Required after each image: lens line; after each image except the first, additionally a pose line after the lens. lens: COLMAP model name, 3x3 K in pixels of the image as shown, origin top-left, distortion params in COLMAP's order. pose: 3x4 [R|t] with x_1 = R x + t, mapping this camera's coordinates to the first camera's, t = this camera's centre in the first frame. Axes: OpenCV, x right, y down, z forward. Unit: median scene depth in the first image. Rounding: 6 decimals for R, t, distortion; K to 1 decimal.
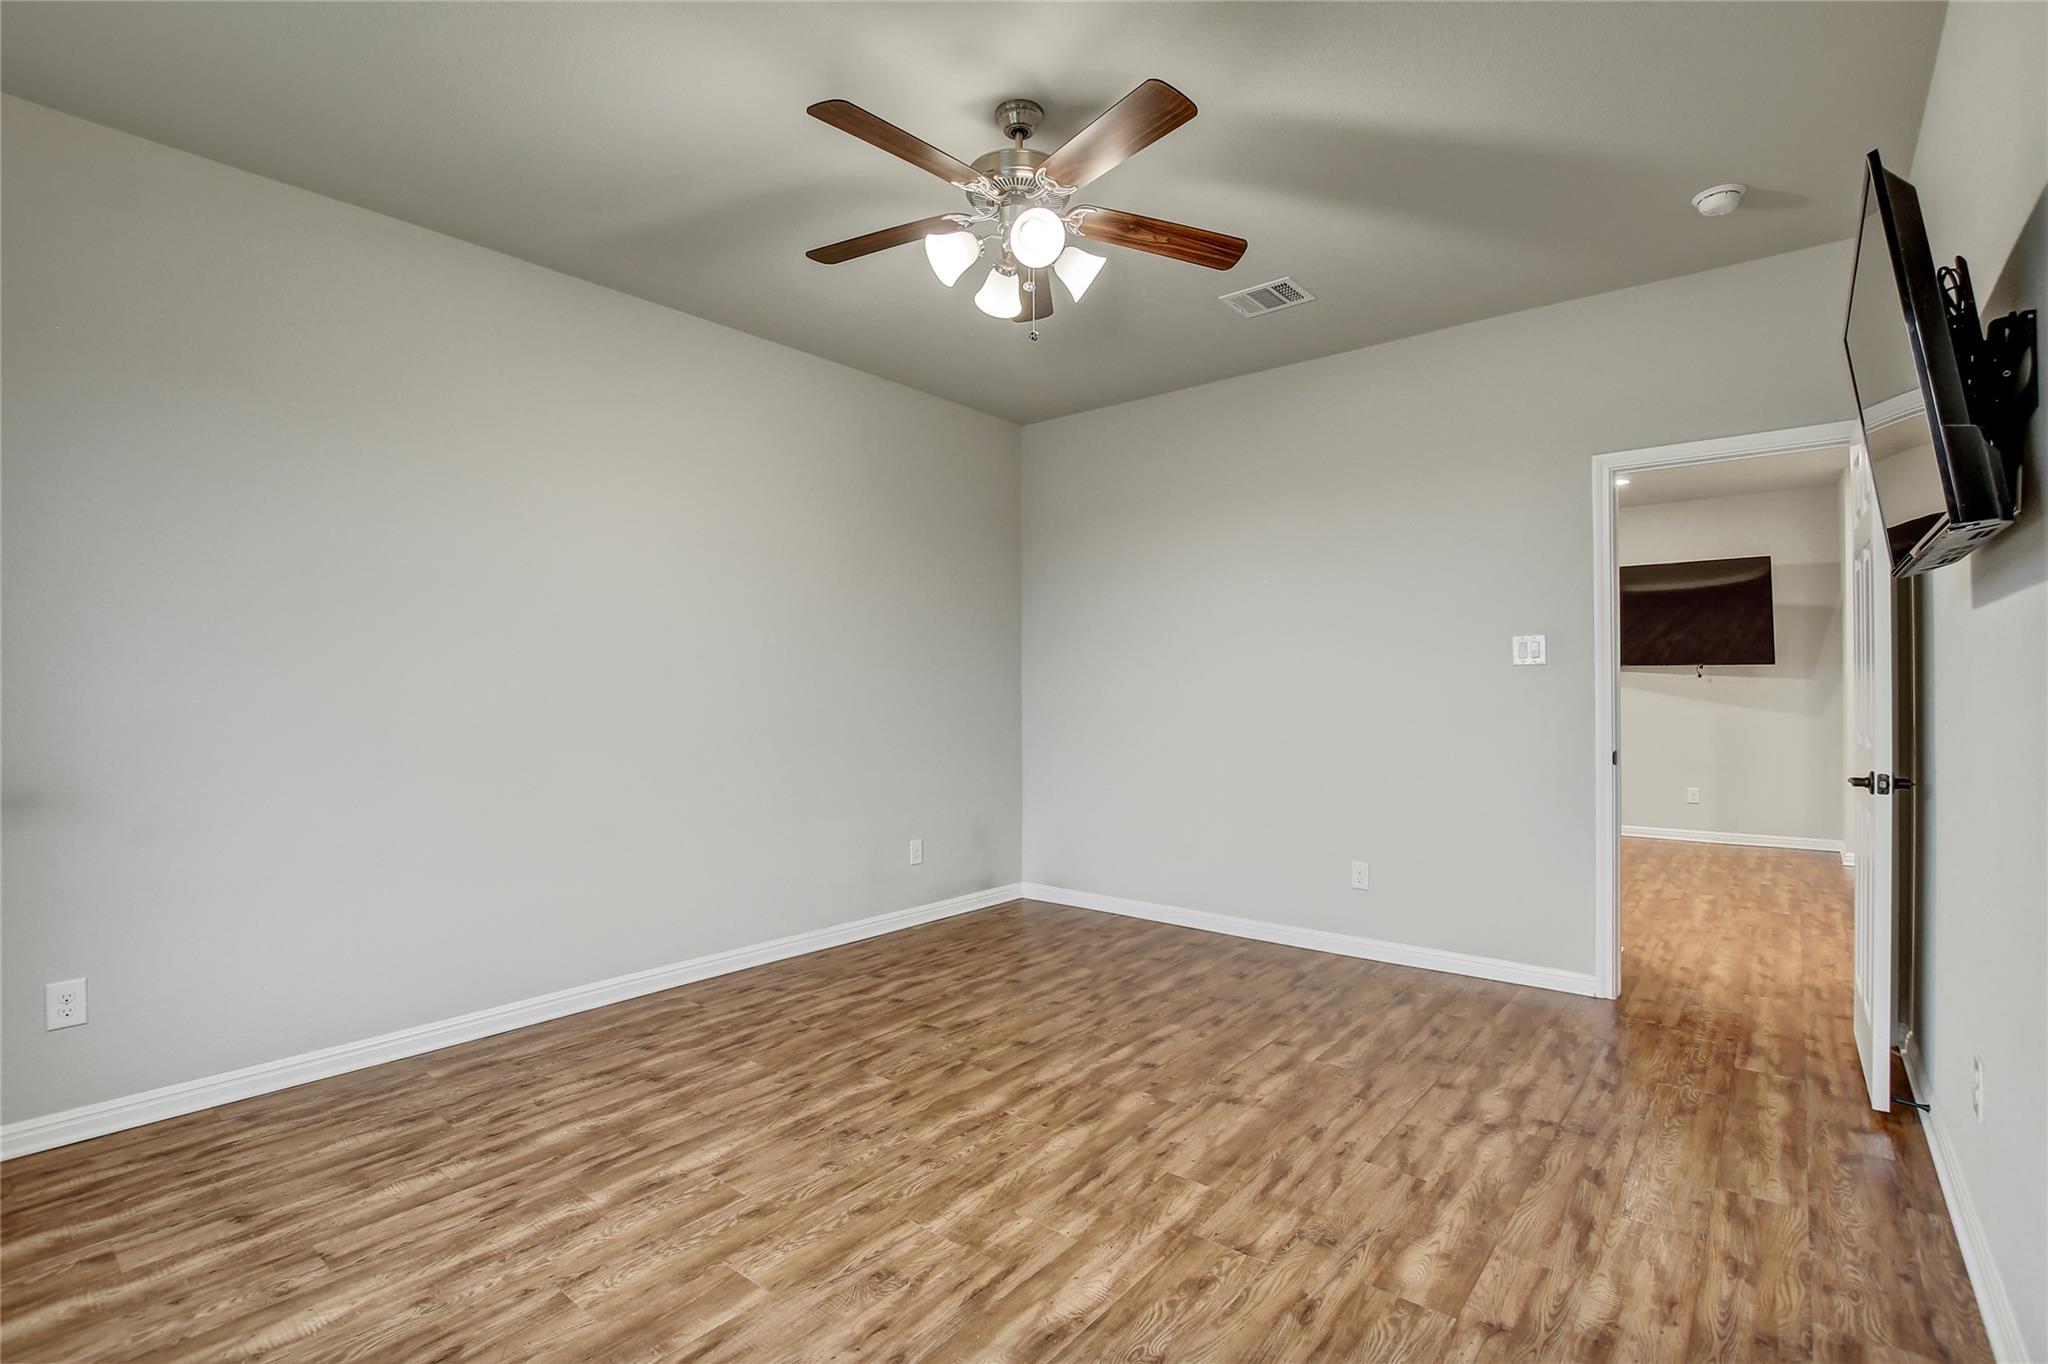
lens RADIAL K [[943.0, 0, 1015.5], [0, 943.0, 684.5], [0, 0, 1]] dist [-0.029048, 0.000789]
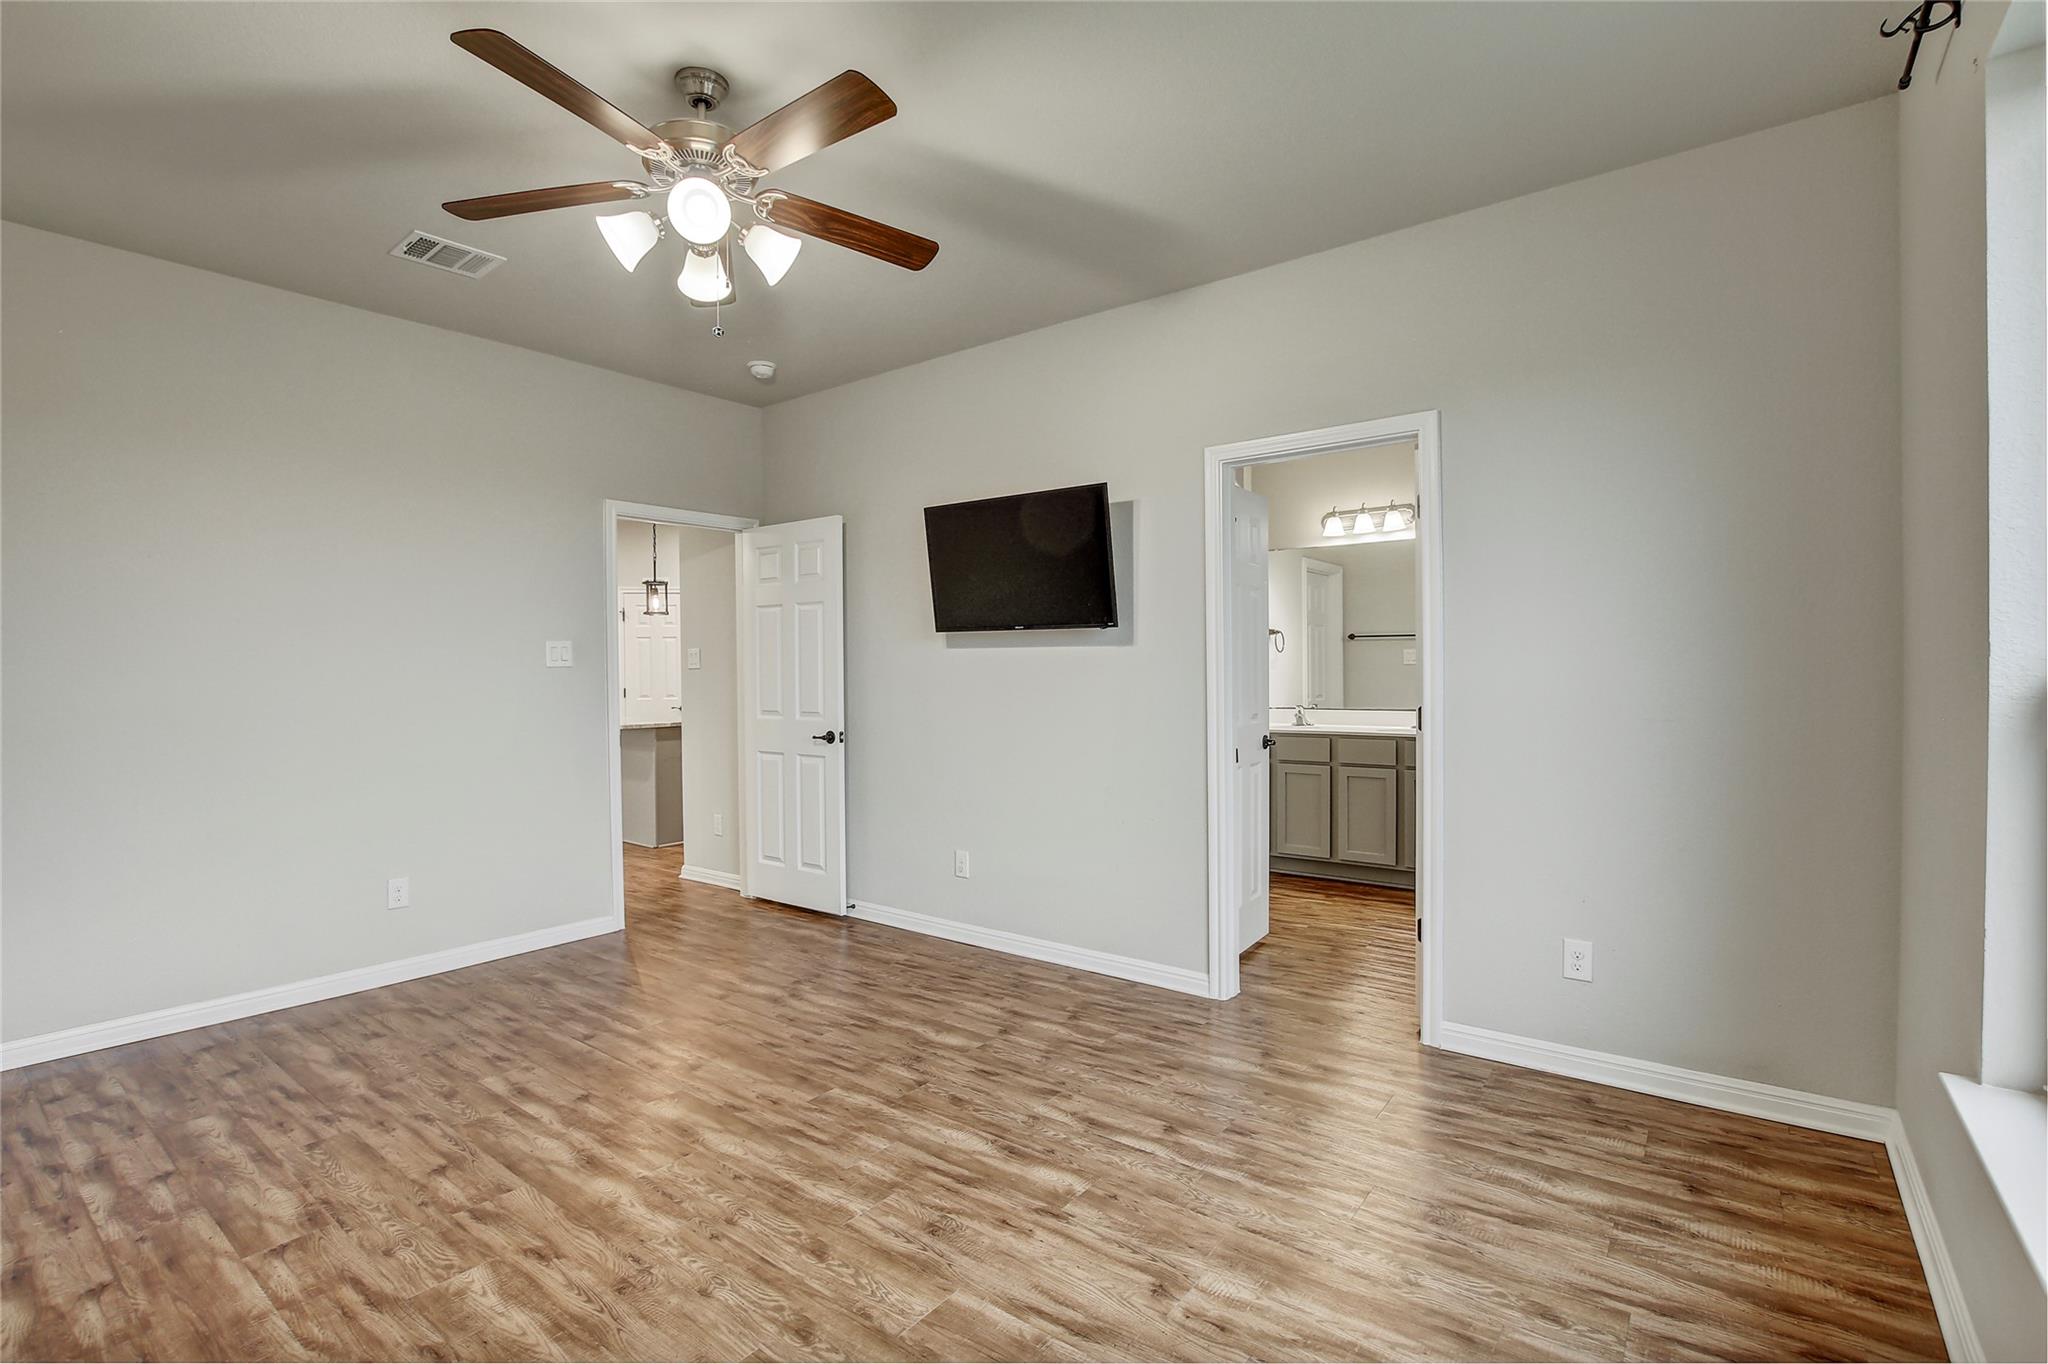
lens RADIAL K [[944.7, 0, 1022.6], [0, 944.7, 686.0], [0, 0, 1]] dist [-0.029408, 0.001194]
pose [[-0.040674, -0.013297, 0.999084, -0.860622], [-0.000129, 0.999912, 0.013303, -0.017097], [-0.999172, 0.000412, -0.040673, 0.648599]]
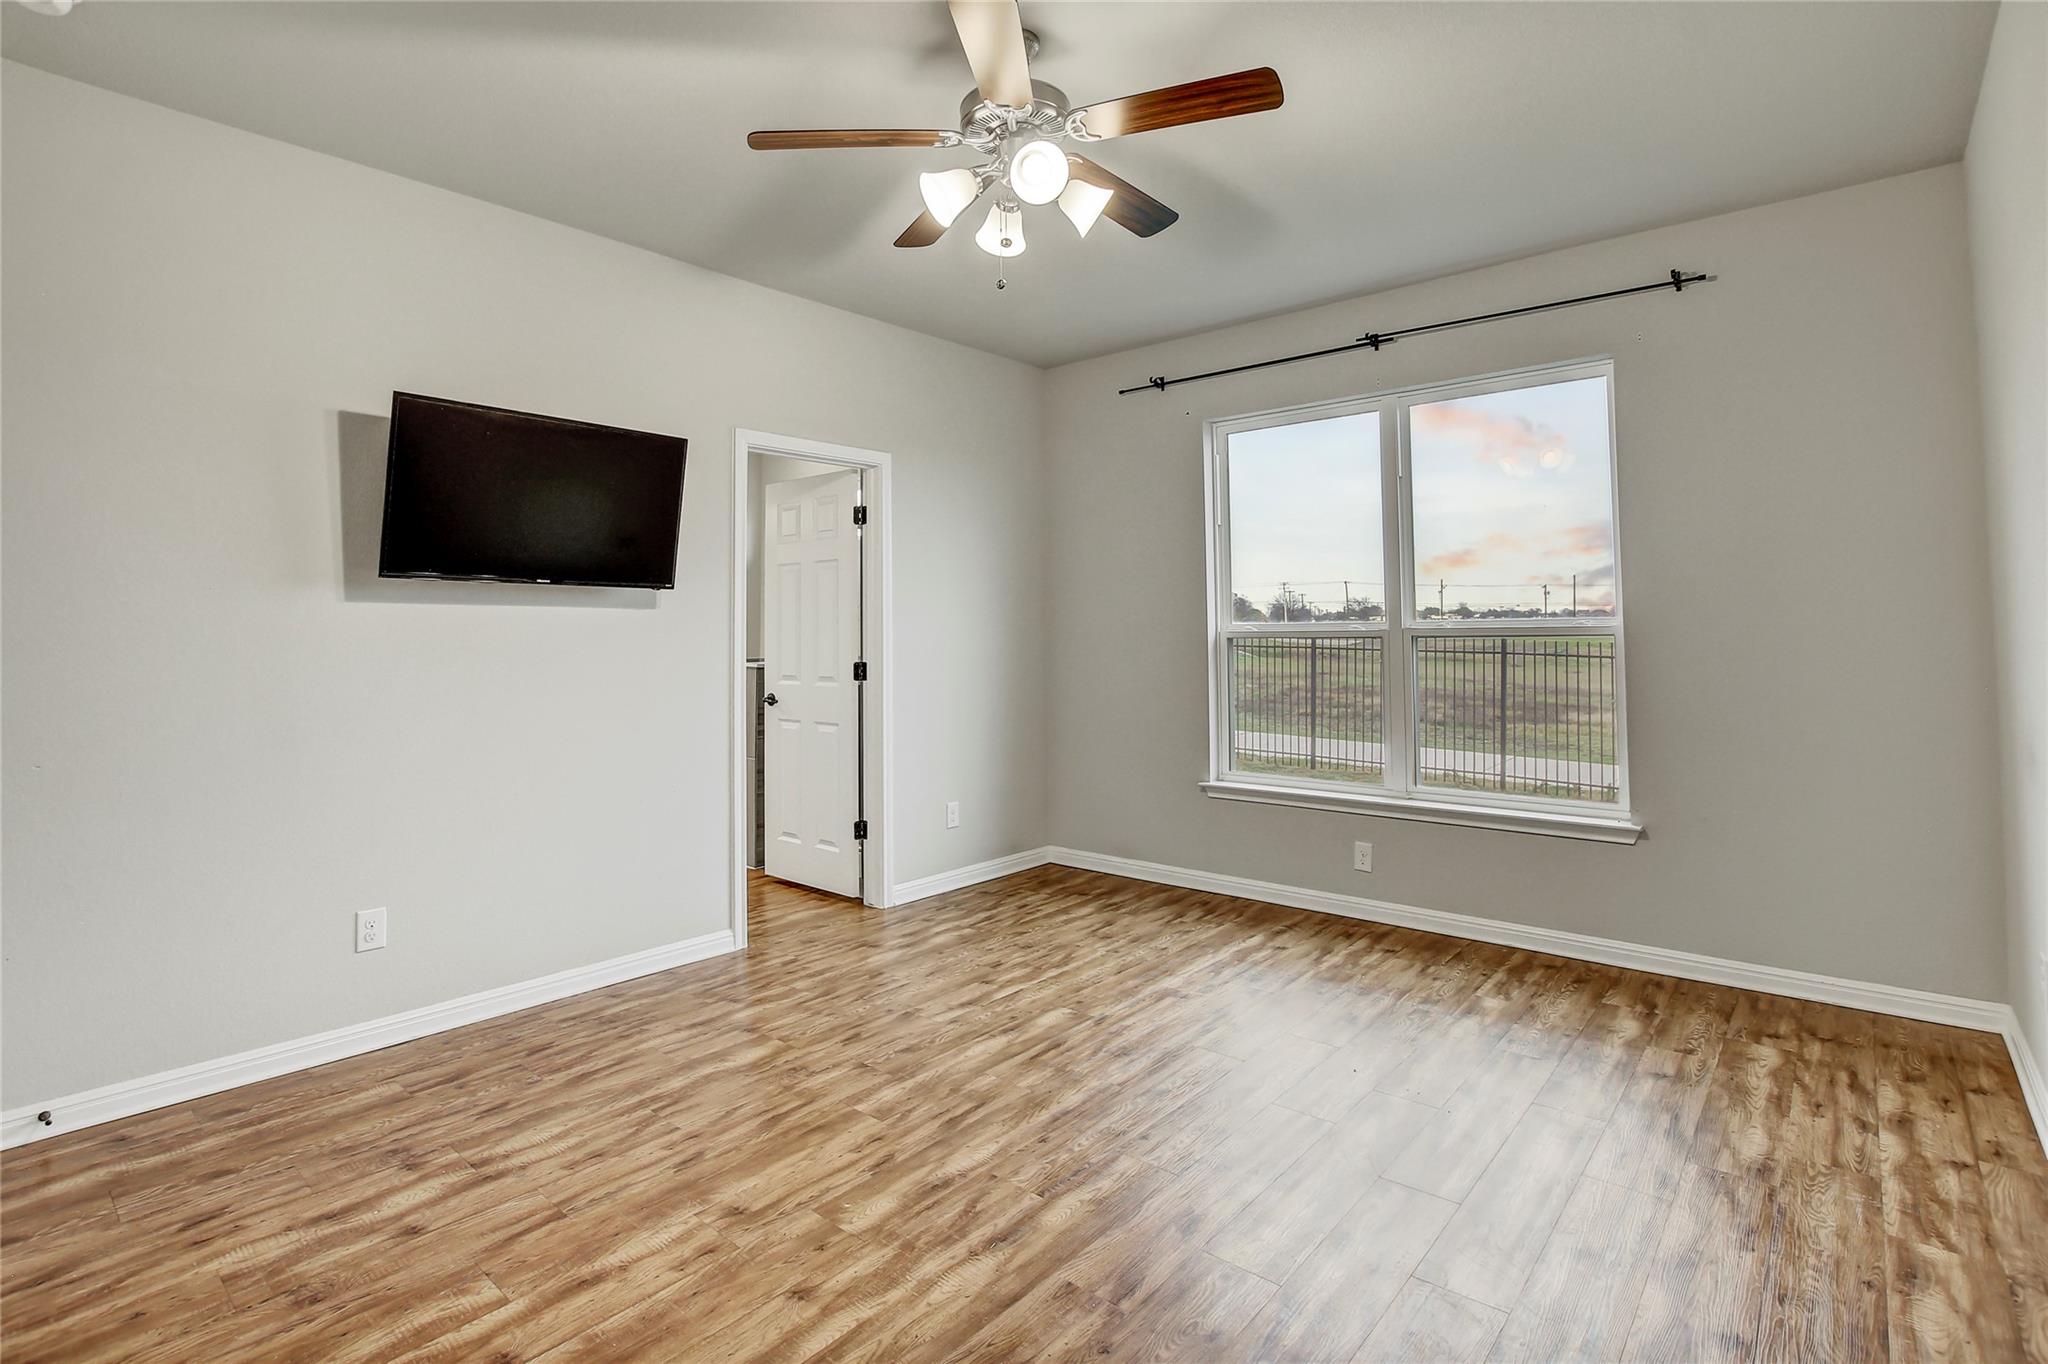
lens RADIAL K [[975.5, 0, 1028.9], [0, 975.5, 609.7], [0, 0, 1]] dist [-0.029394, 0.000920]
pose [[-0.999900, 0.010545, 0.009422, -0.012936], [0.010199, 0.999298, -0.036040, -0.003670], [-0.009795, -0.035940, -0.999306, 1.749545]]
